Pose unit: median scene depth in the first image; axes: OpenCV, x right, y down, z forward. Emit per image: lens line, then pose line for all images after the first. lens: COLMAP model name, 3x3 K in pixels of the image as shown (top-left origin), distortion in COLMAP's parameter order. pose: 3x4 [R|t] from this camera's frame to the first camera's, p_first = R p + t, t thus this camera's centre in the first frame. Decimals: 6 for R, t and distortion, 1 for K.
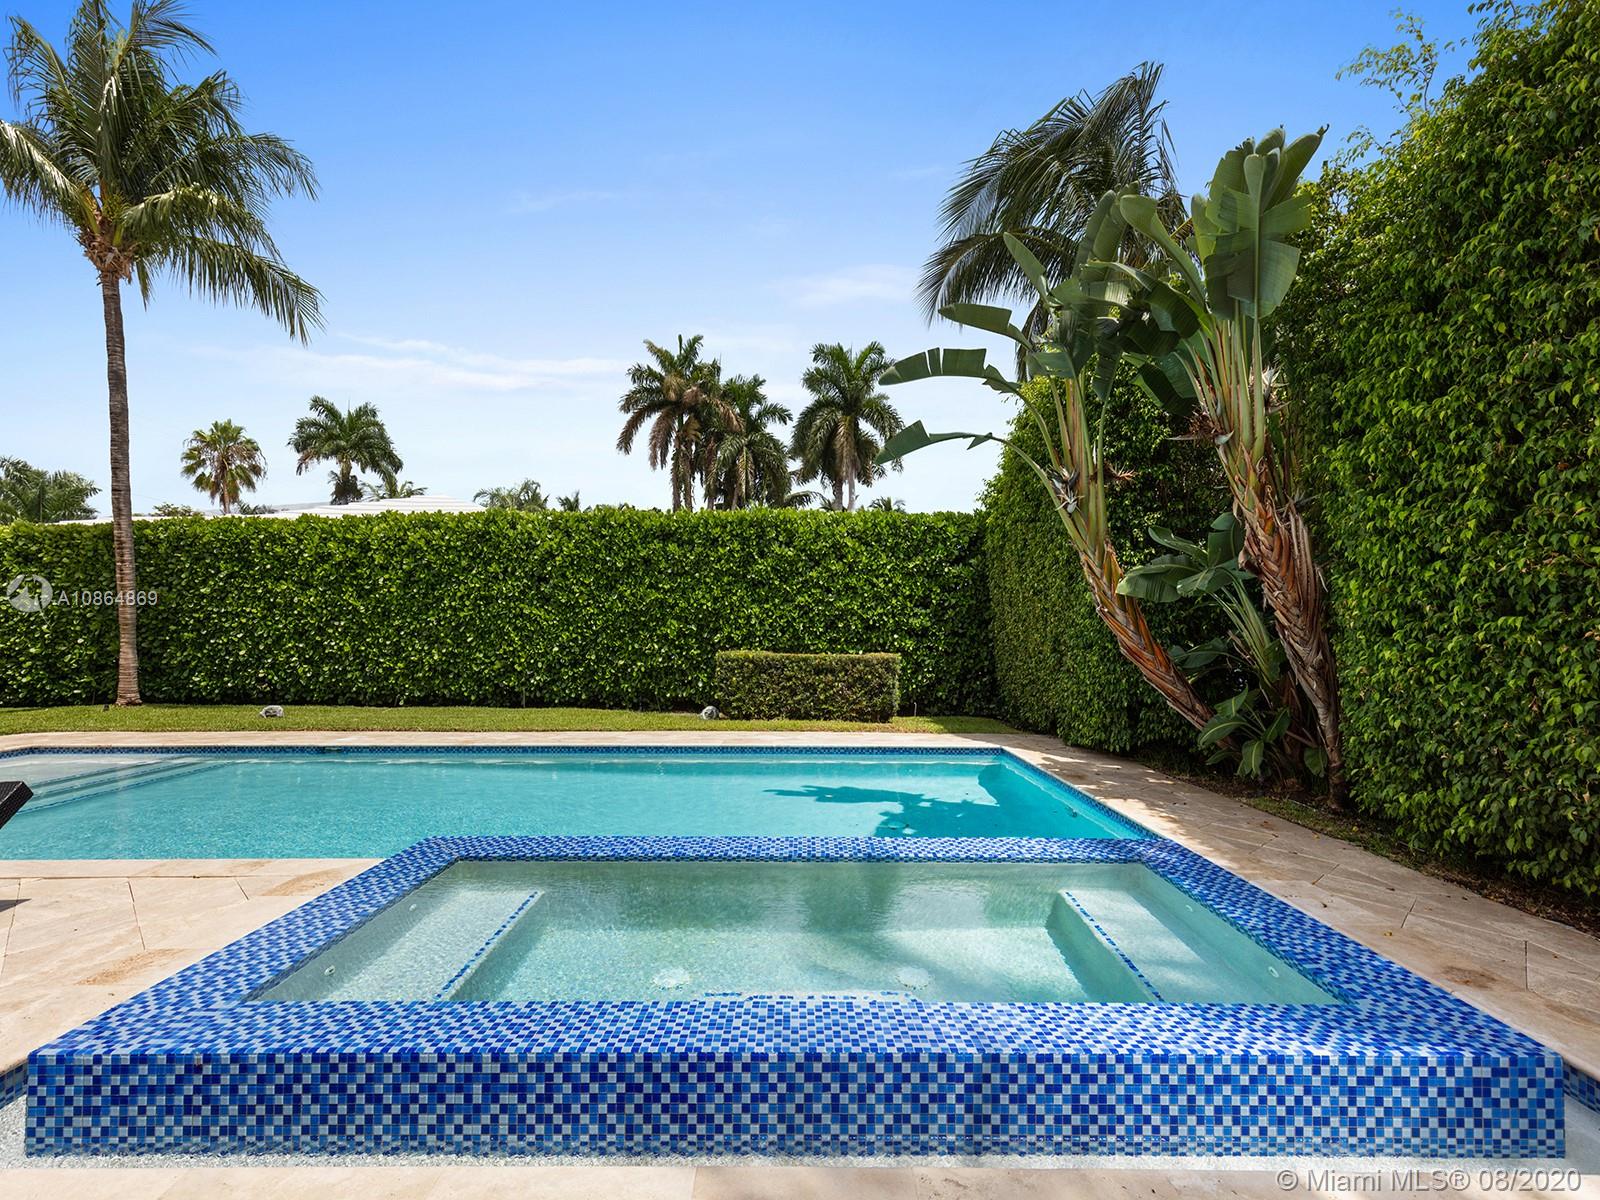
lens RADIAL K [[726.3, 0, 800.3], [0, 726.3, 626.6], [0, 0, 1]] dist [0.005590, 0.000393]
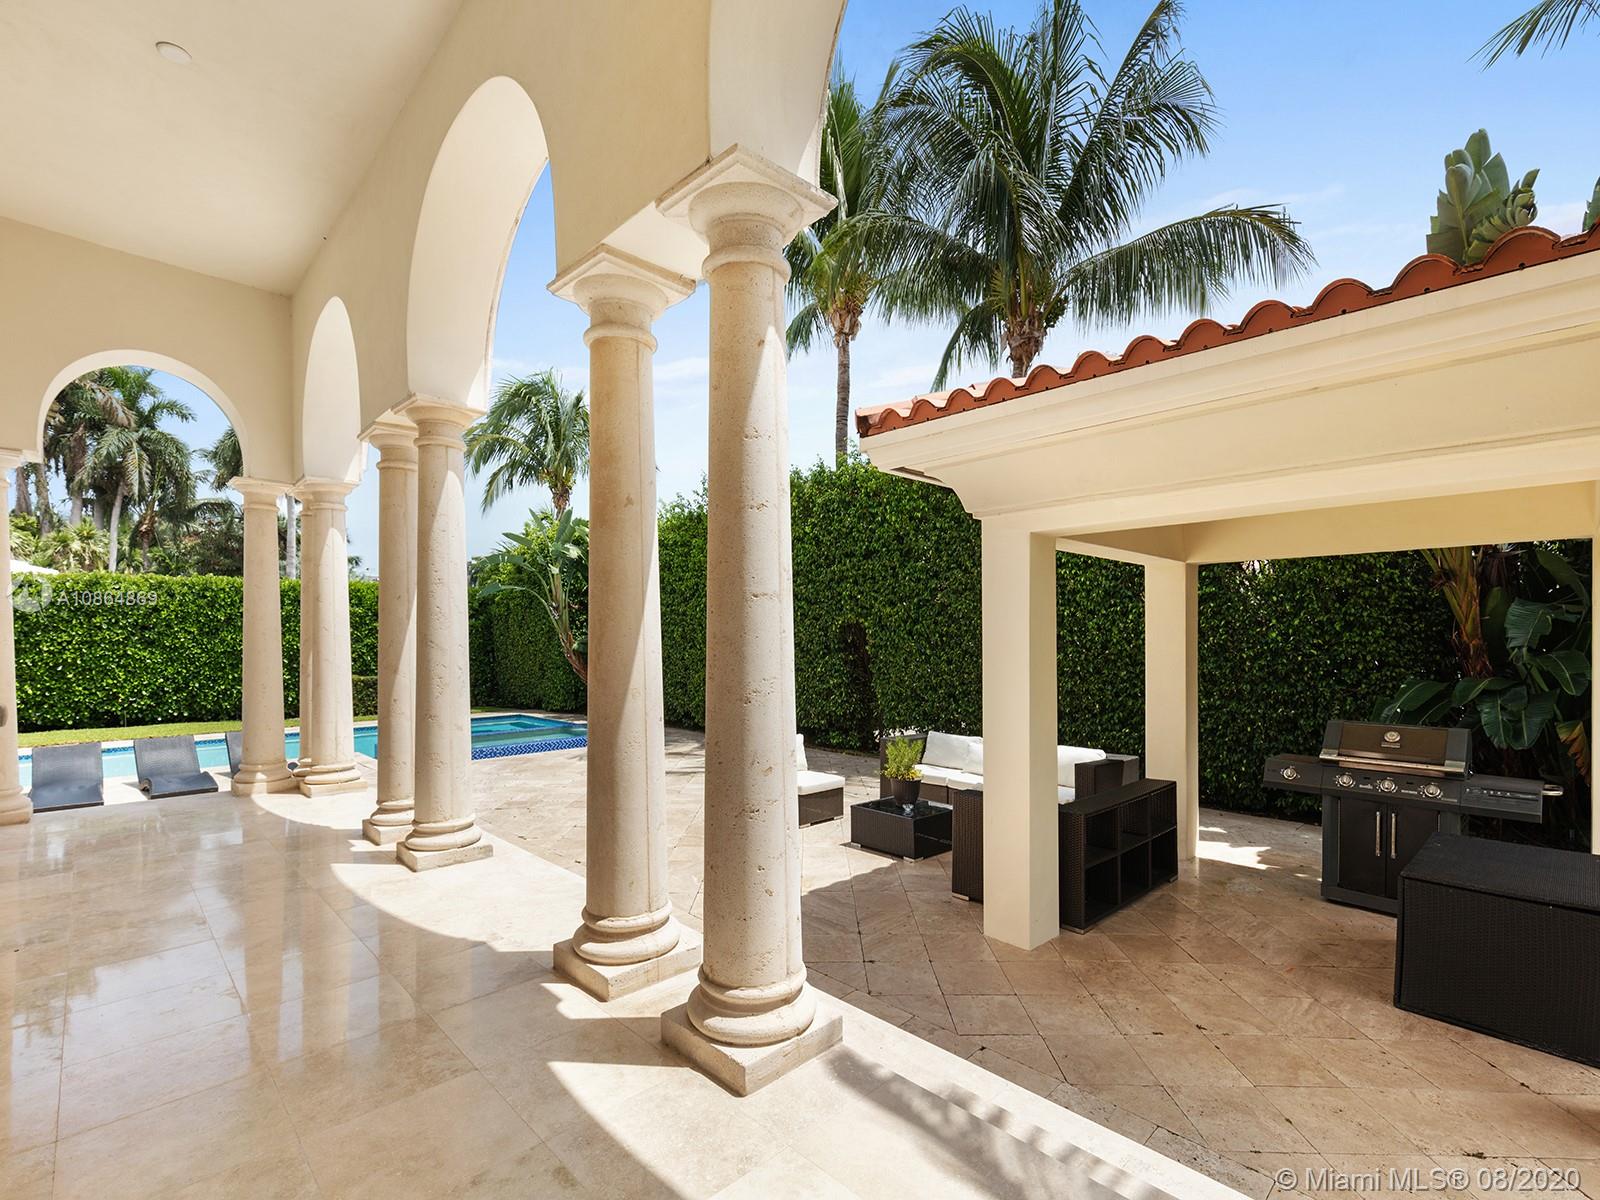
lens RADIAL K [[715.9, 0, 801.8], [0, 715.9, 630.4], [0, 0, 1]] dist [0.003448, 0.000694]
pose [[0.702529, 0.000298, 0.711655, -0.446282], [-0.004397, 0.999983, 0.003921, -0.070878], [-0.711642, -0.005884, 0.702518, -0.761835]]
